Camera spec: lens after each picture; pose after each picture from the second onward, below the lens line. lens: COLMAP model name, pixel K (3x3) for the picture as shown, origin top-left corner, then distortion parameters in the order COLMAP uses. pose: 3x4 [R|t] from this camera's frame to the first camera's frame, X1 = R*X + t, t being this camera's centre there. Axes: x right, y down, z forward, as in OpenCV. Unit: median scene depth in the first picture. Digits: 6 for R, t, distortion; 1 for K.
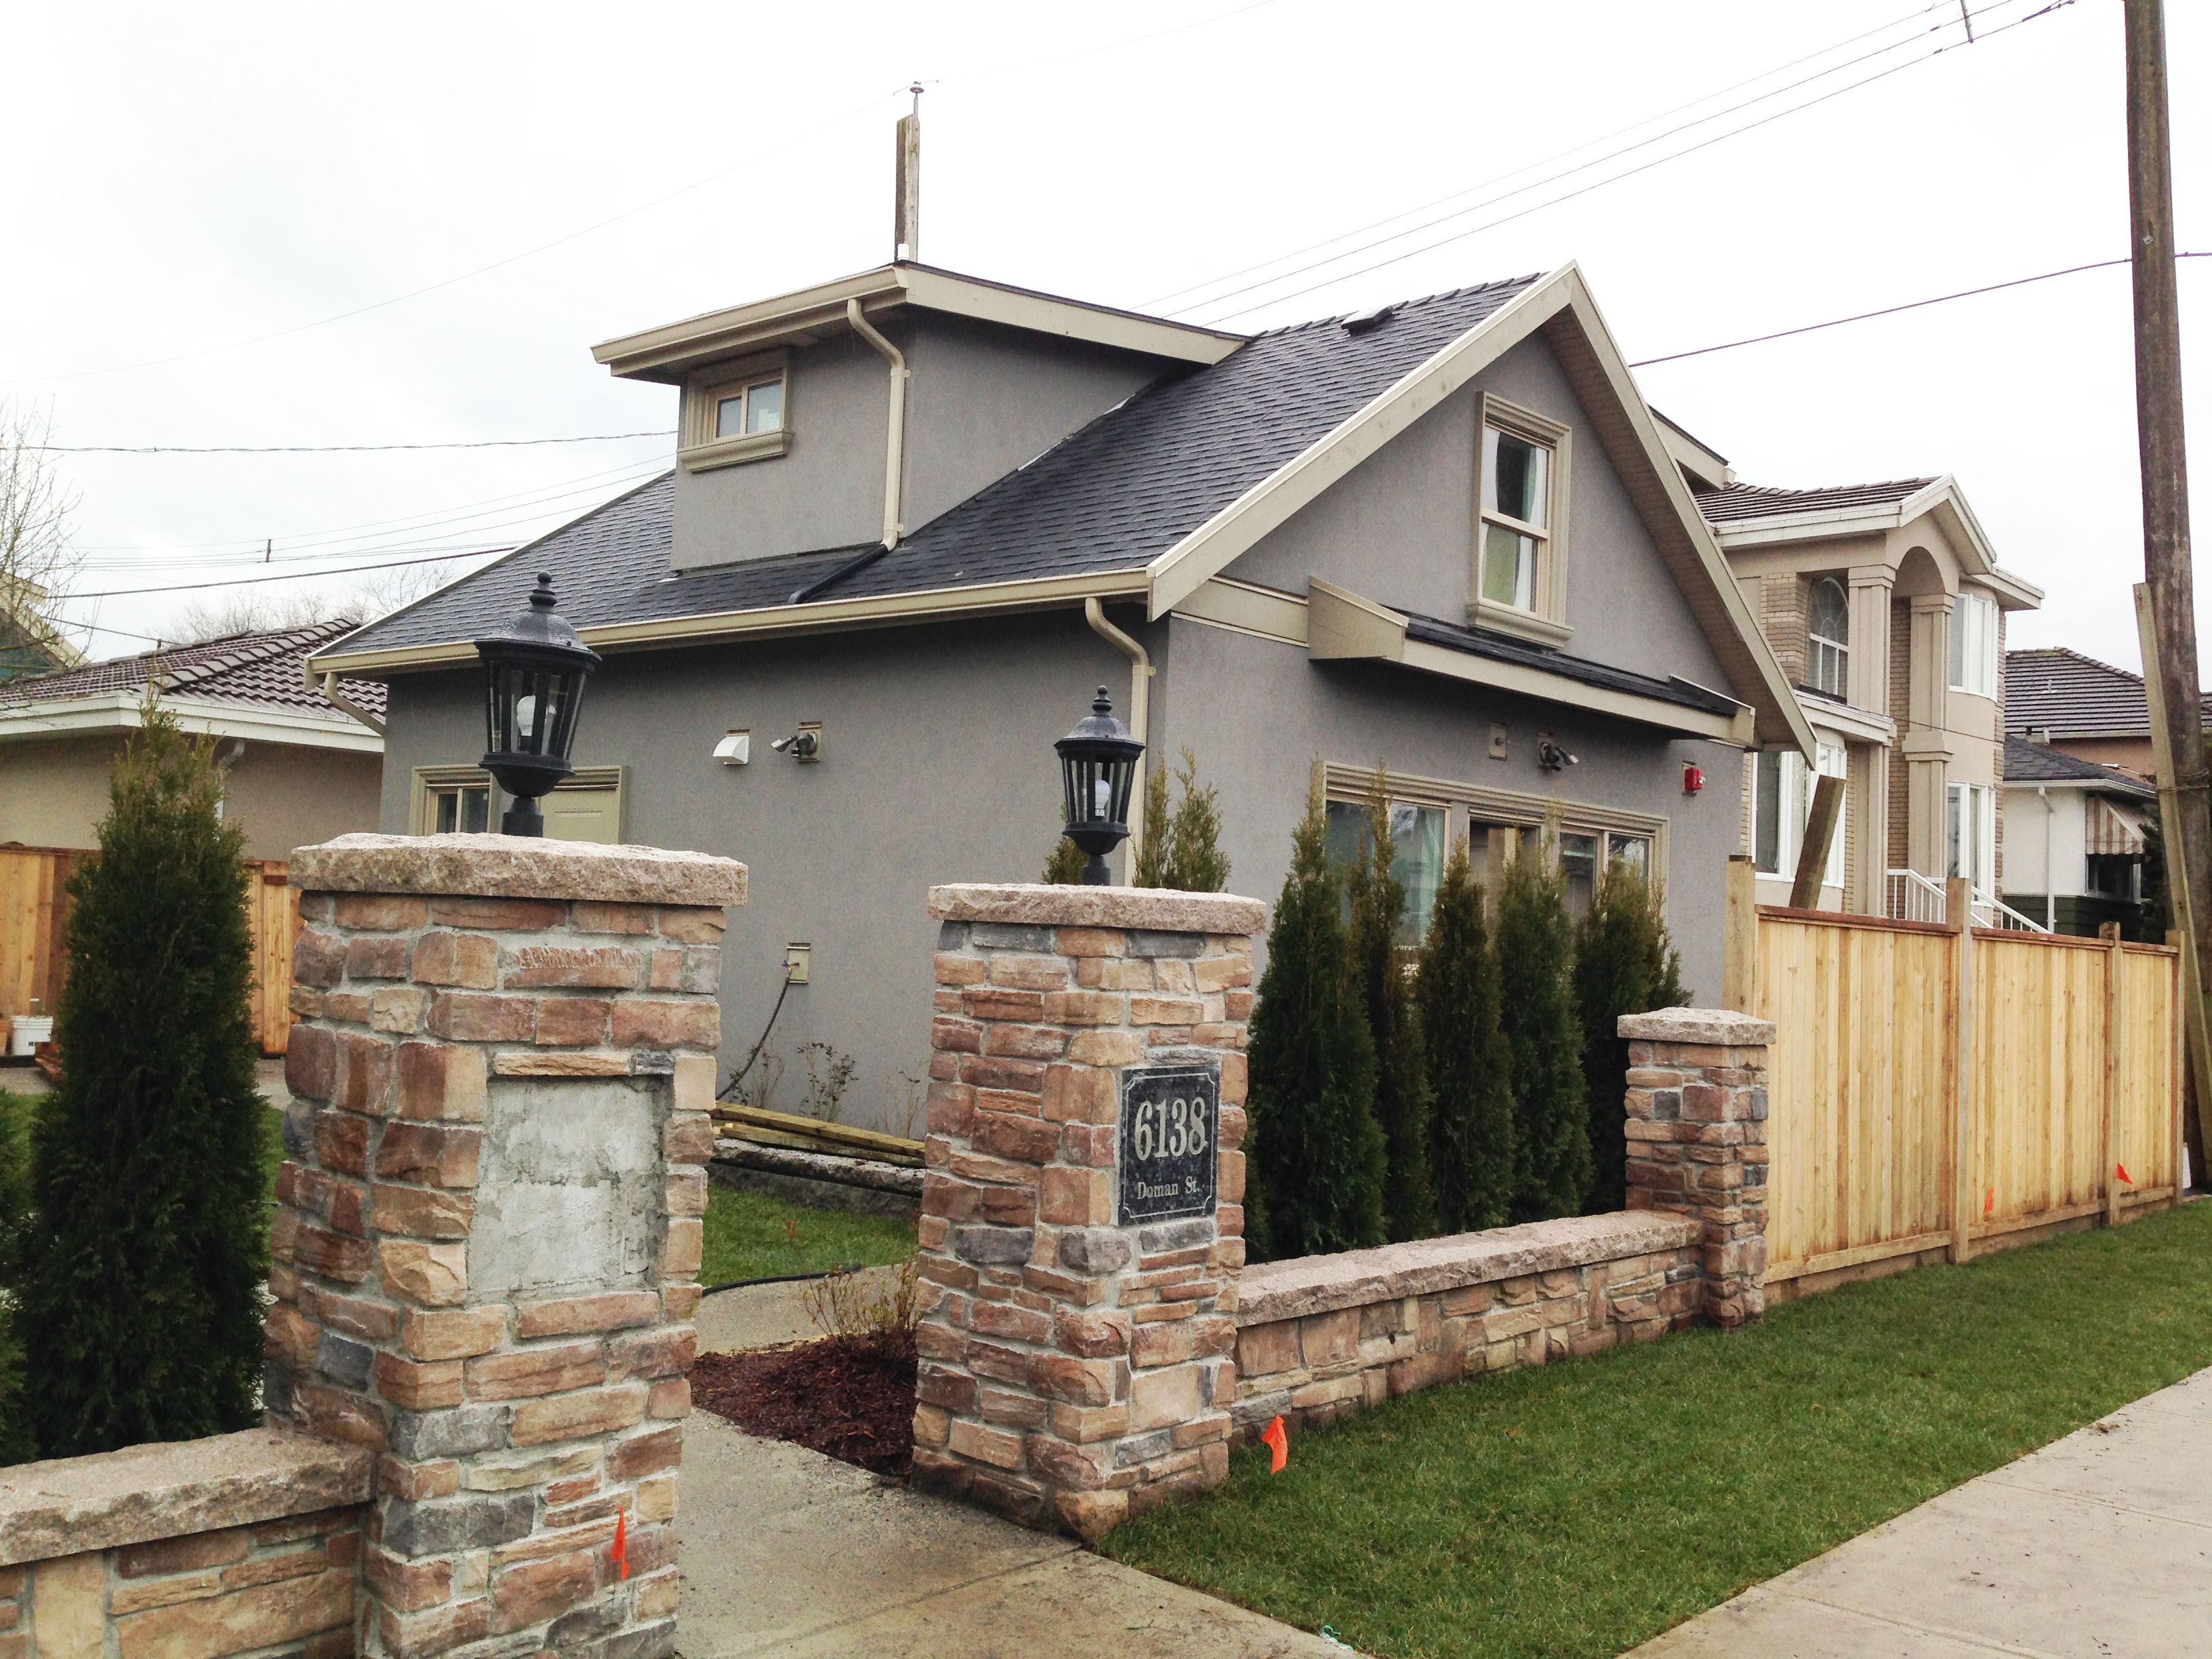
lens RADIAL K [[2048.2, 0, 1106.0], [0, 2048.2, 829.5], [0, 0, 1]] dist [0.109266, 0.002917]
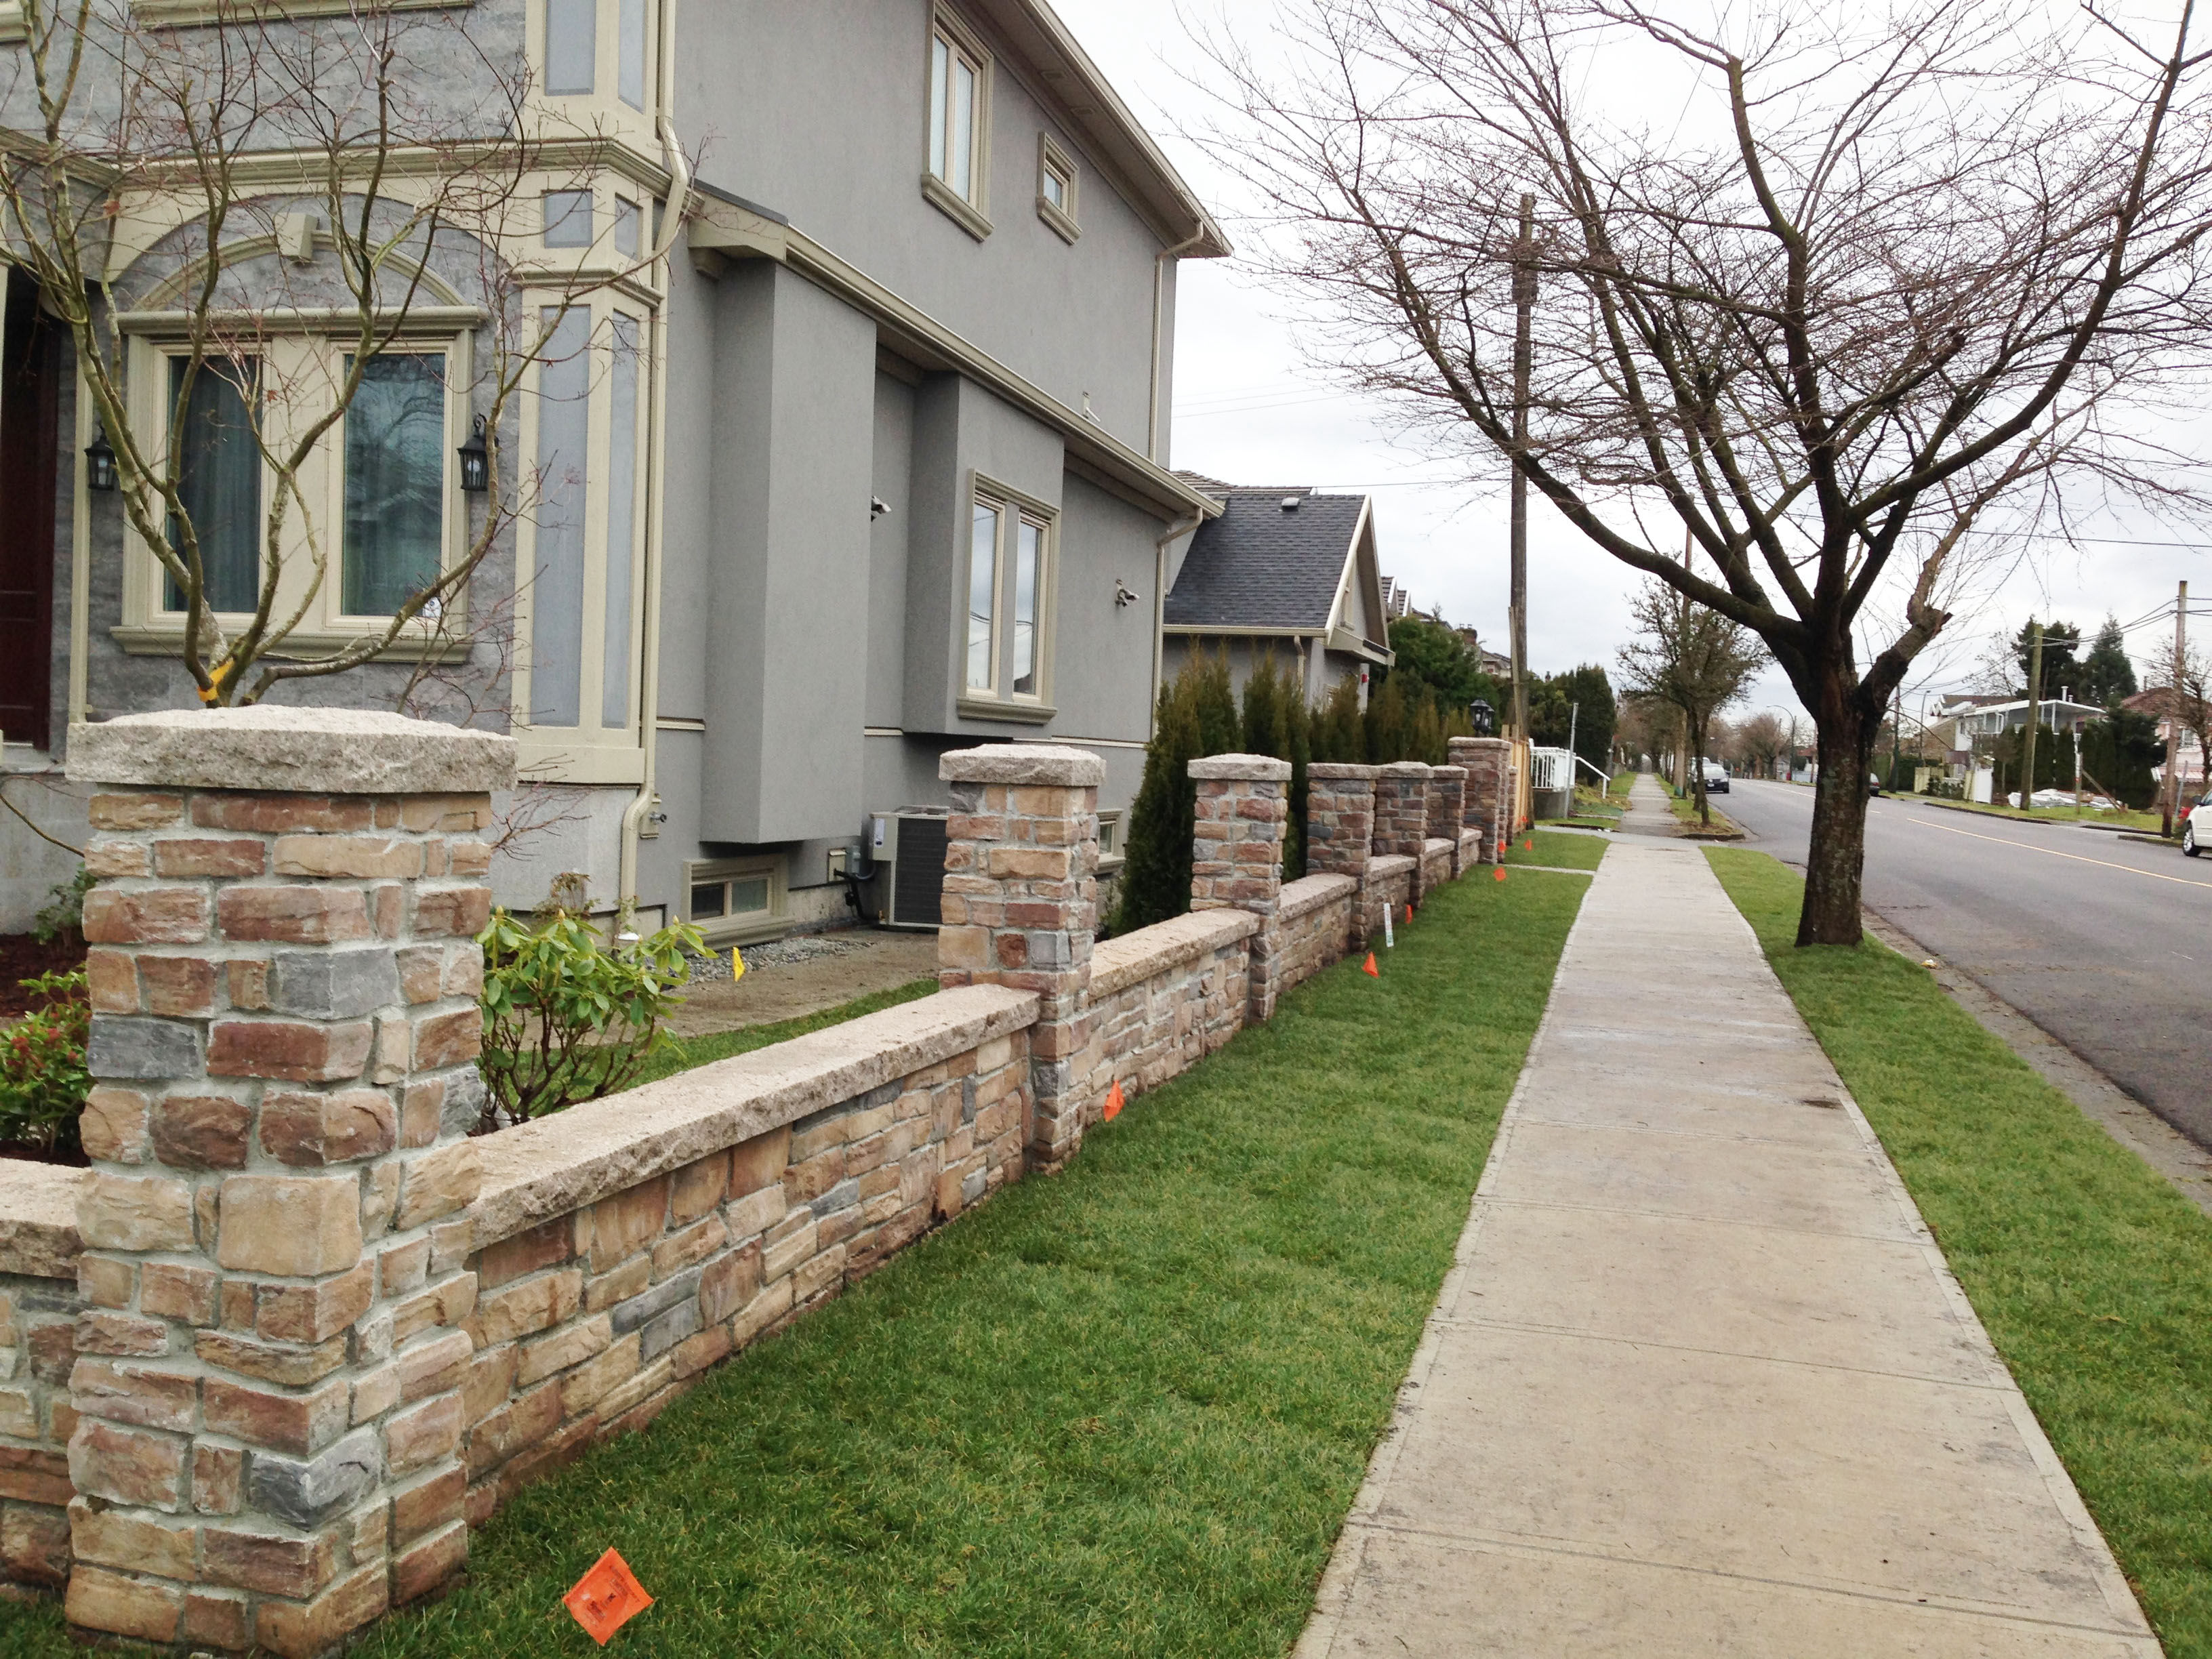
lens RADIAL K [[2028.6, 0, 1104.5], [0, 2028.6, 782.3], [0, 0, 1]] dist [0.057198, 0.000010]
pose [[0.892099, -0.020242, 0.451386, -1.607833], [-0.018330, 0.996552, 0.080916, -0.132470], [-0.451467, -0.080459, 0.888653, -1.549772]]
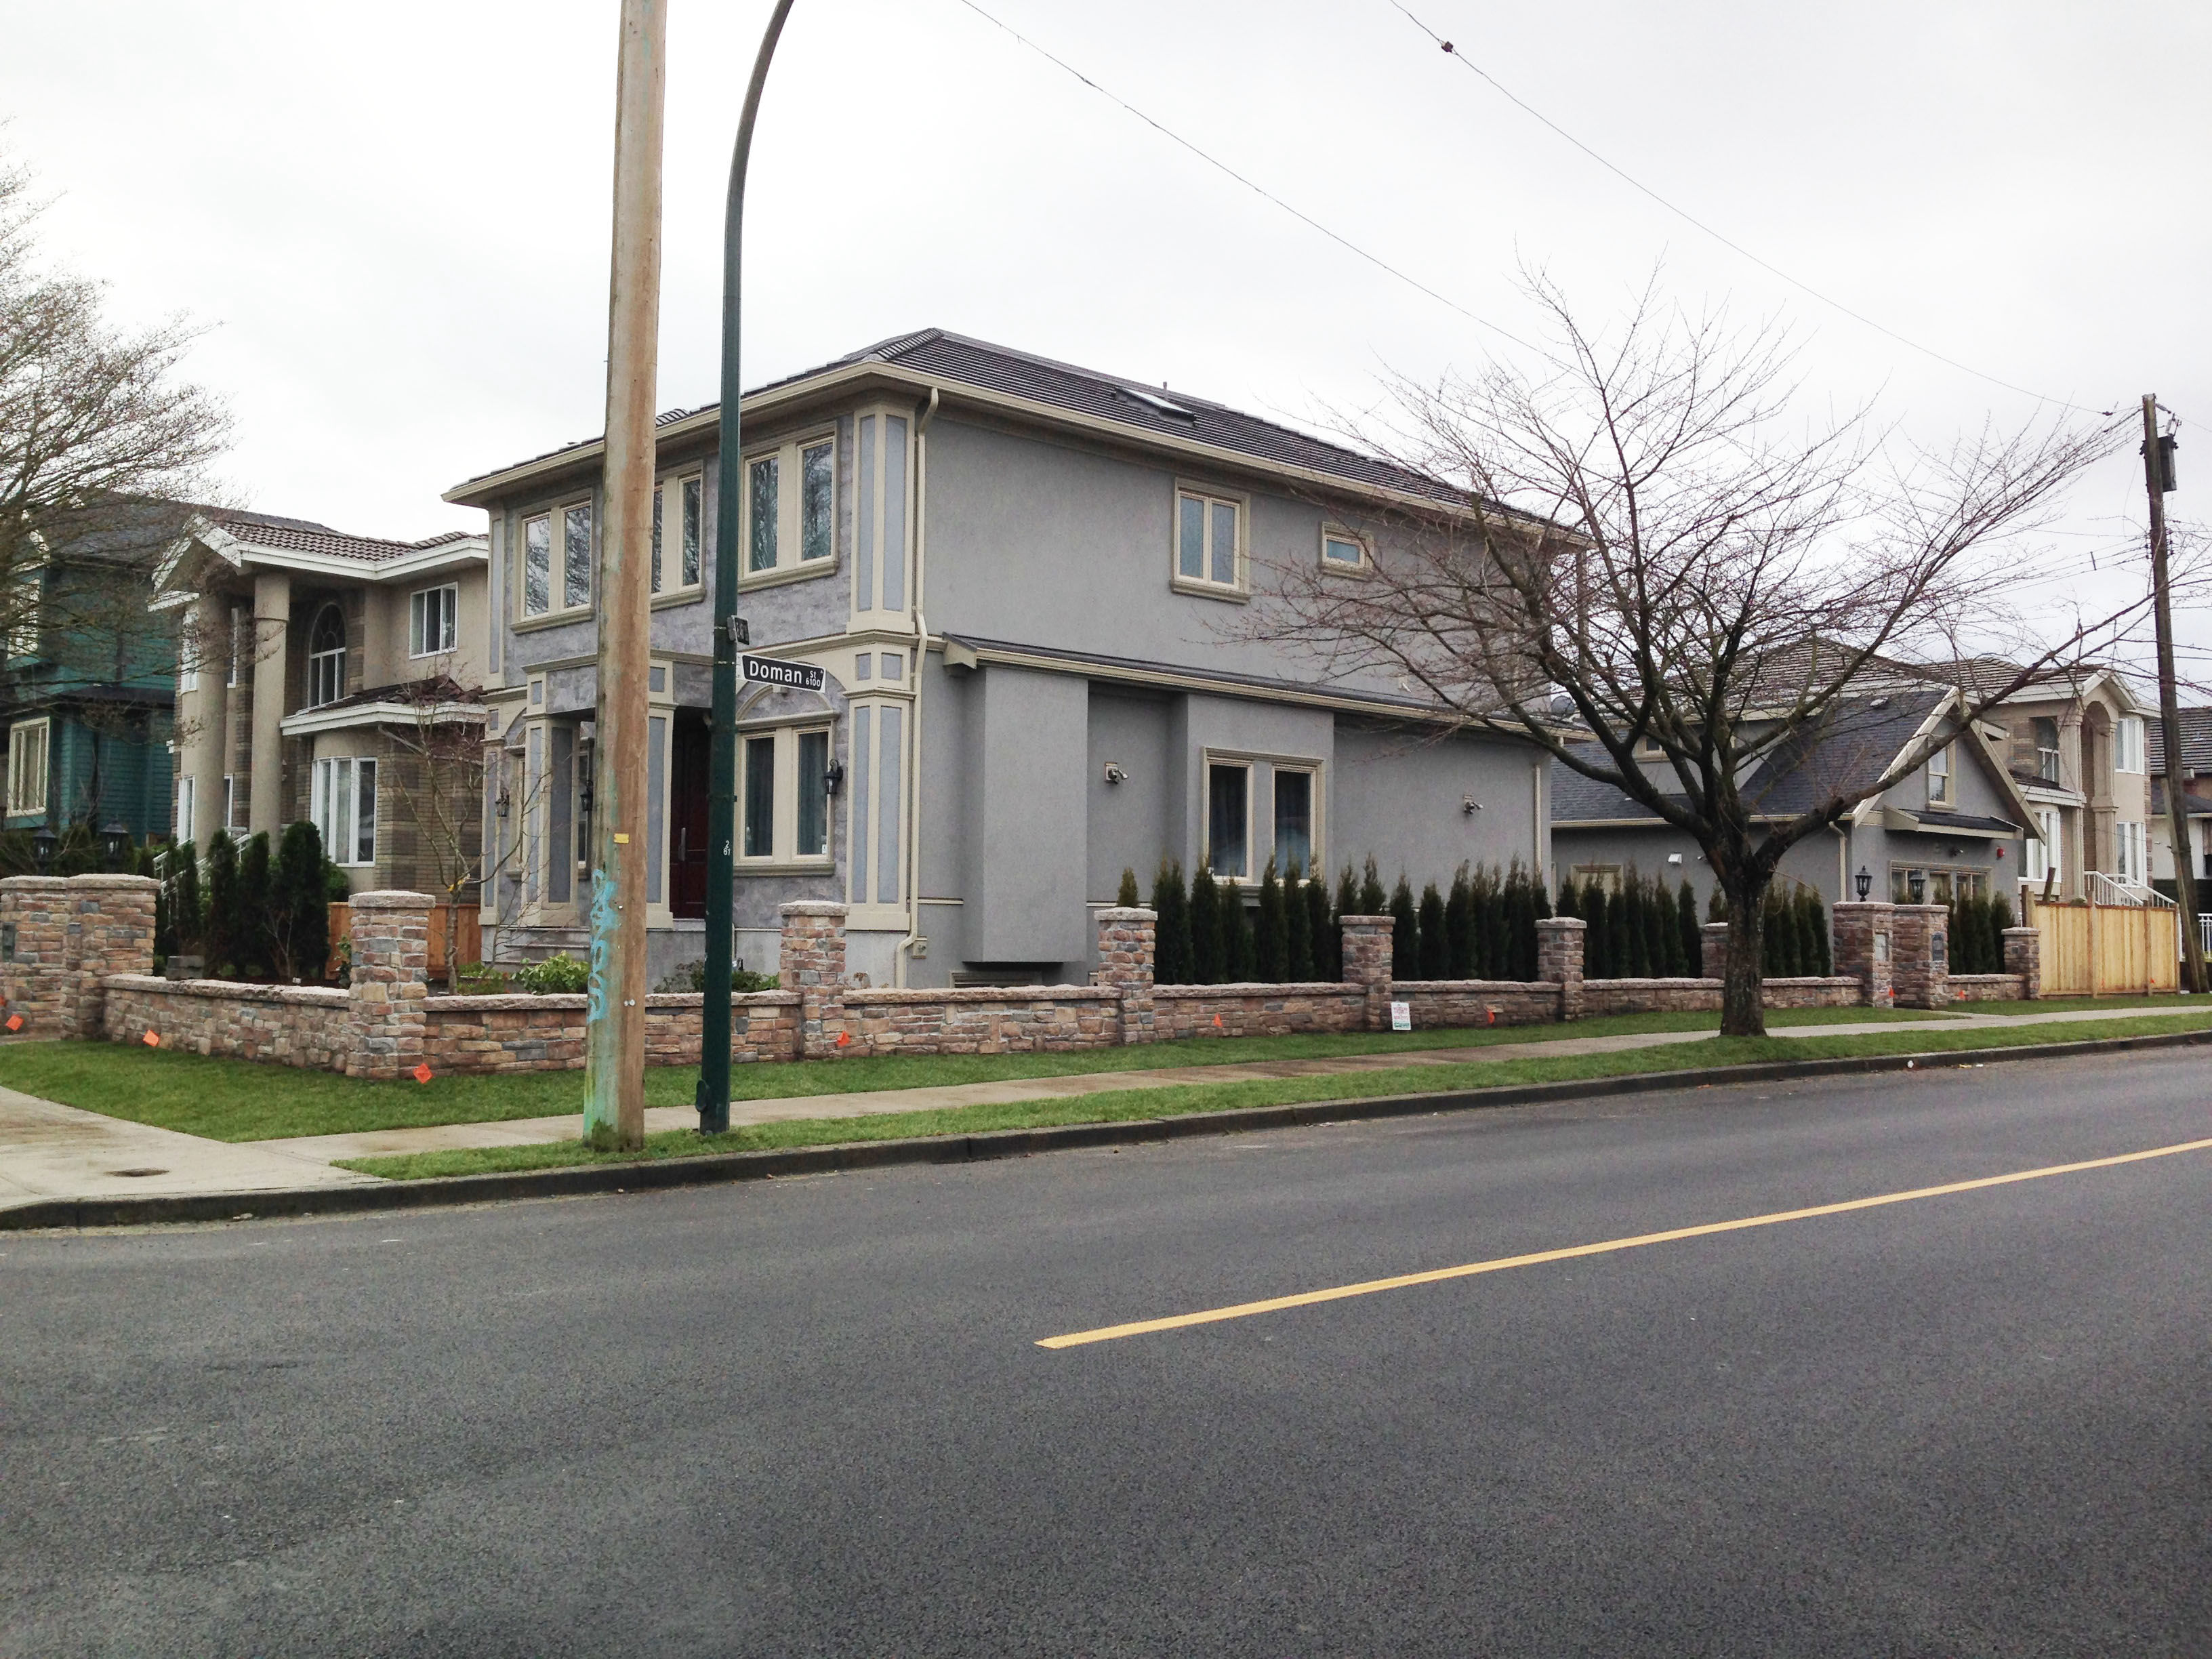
lens RADIAL K [[2025.7, 0, 1106.0], [0, 2025.7, 829.5], [0, 0, 1]] dist [0.063147, -0.008877]
pose [[0.994715, -0.035454, -0.096364, -0.917618], [0.035657, 0.999364, 0.000382, -0.142744], [0.096289, -0.003816, 0.995346, -2.640564]]
